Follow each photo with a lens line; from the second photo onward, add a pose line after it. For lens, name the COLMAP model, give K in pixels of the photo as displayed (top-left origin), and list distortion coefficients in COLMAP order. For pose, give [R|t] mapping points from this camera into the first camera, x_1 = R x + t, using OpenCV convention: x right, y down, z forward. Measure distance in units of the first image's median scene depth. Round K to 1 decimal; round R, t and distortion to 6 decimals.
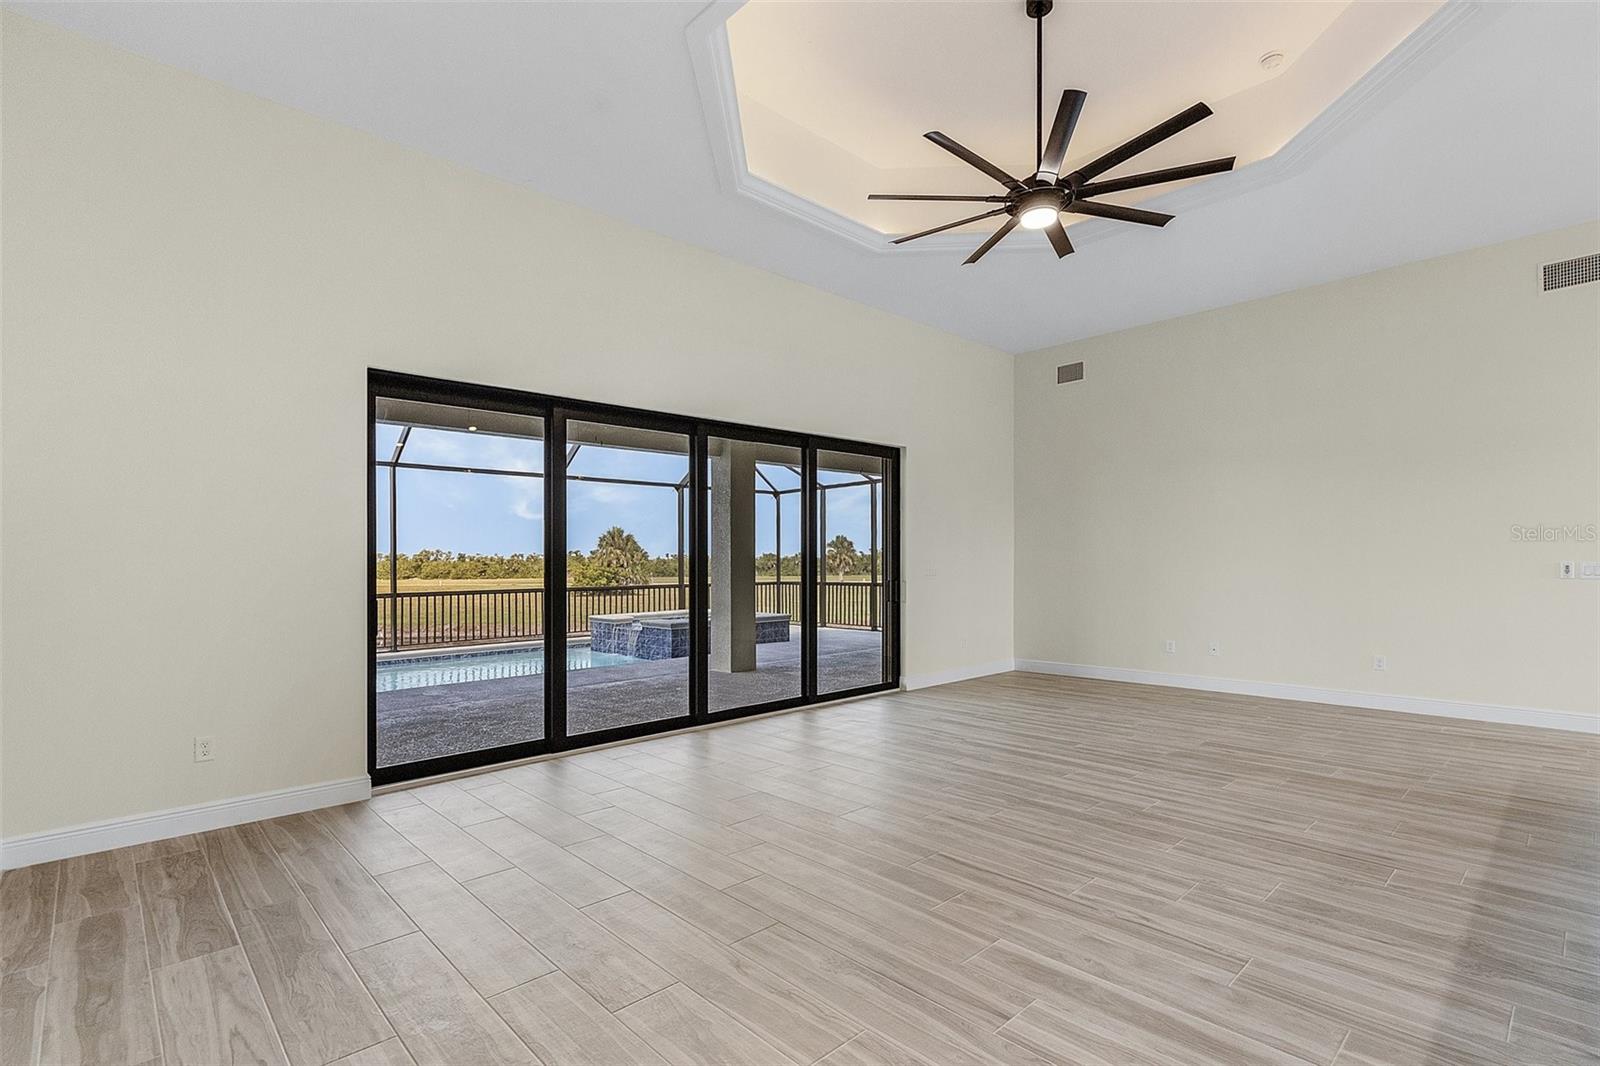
lens RADIAL K [[755.4, 0, 799.5], [0, 755.4, 536.4], [0, 0, 1]] dist [-0.000729, 0.001818]
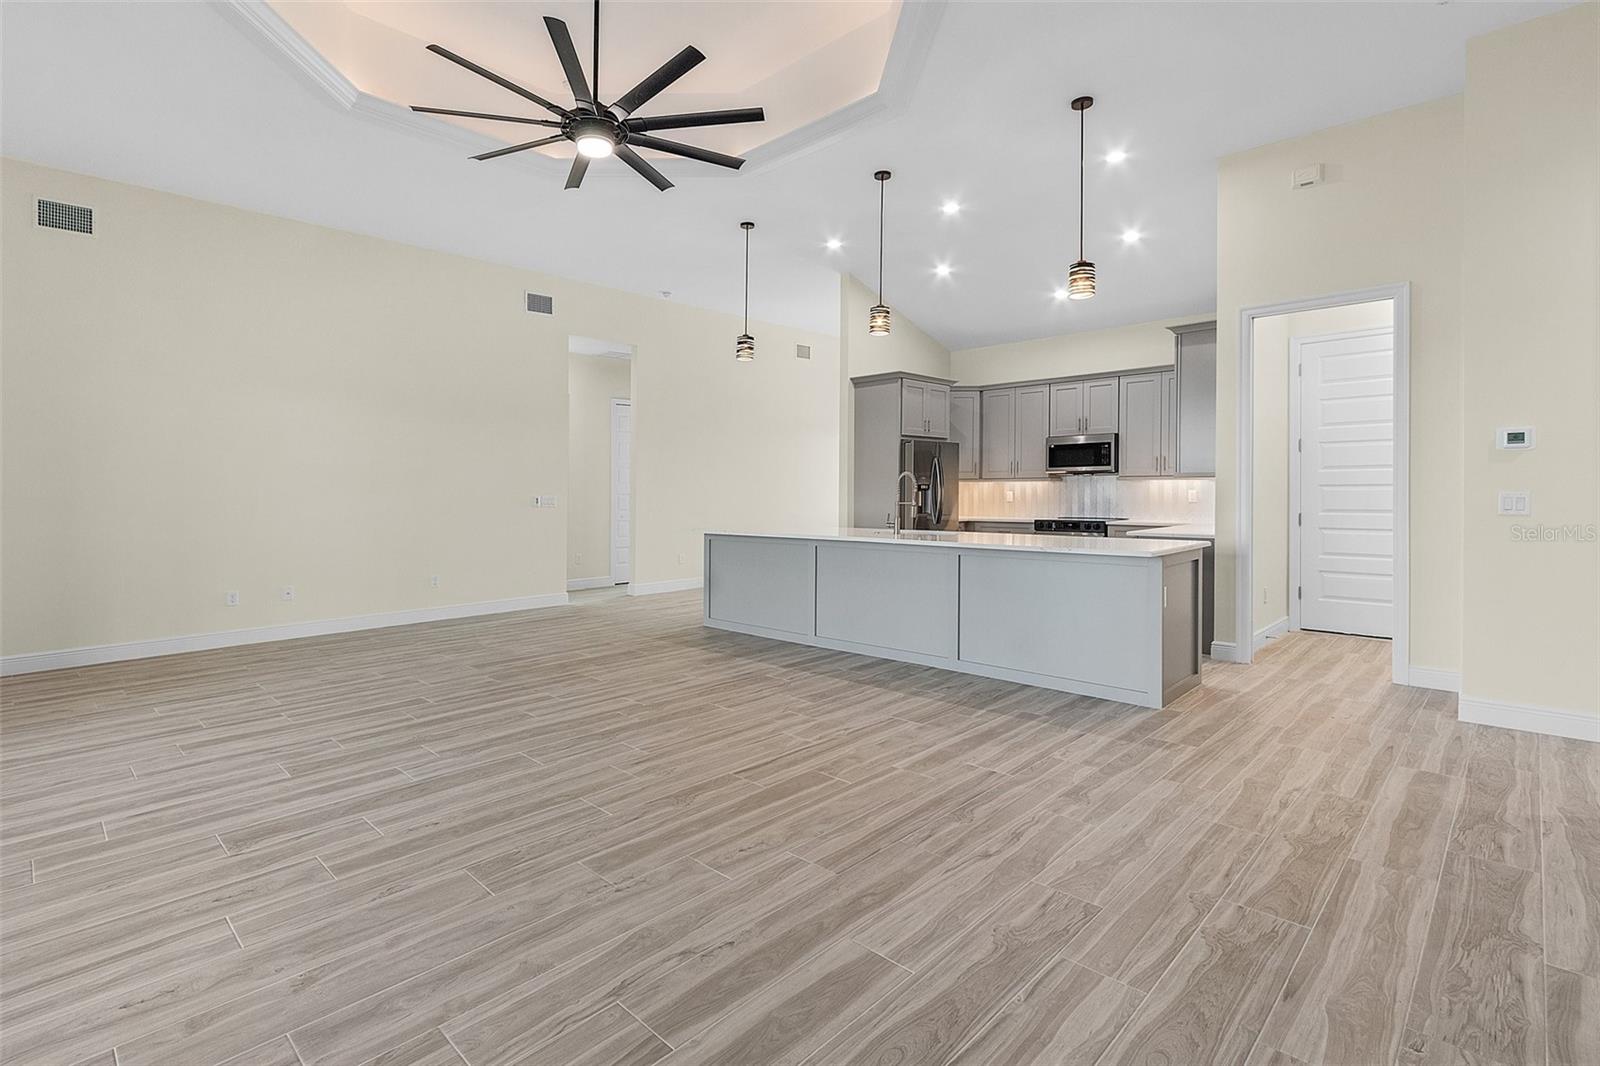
lens RADIAL K [[755.4, 0, 768.8], [0, 755.4, 516.5], [0, 0, 1]] dist [-0.000729, 0.001818]
pose [[-0.020330, -0.030124, 0.999339, -0.744790], [-0.020069, 0.999357, 0.029716, 0.032520], [-0.999592, -0.019452, -0.020922, 0.870374]]
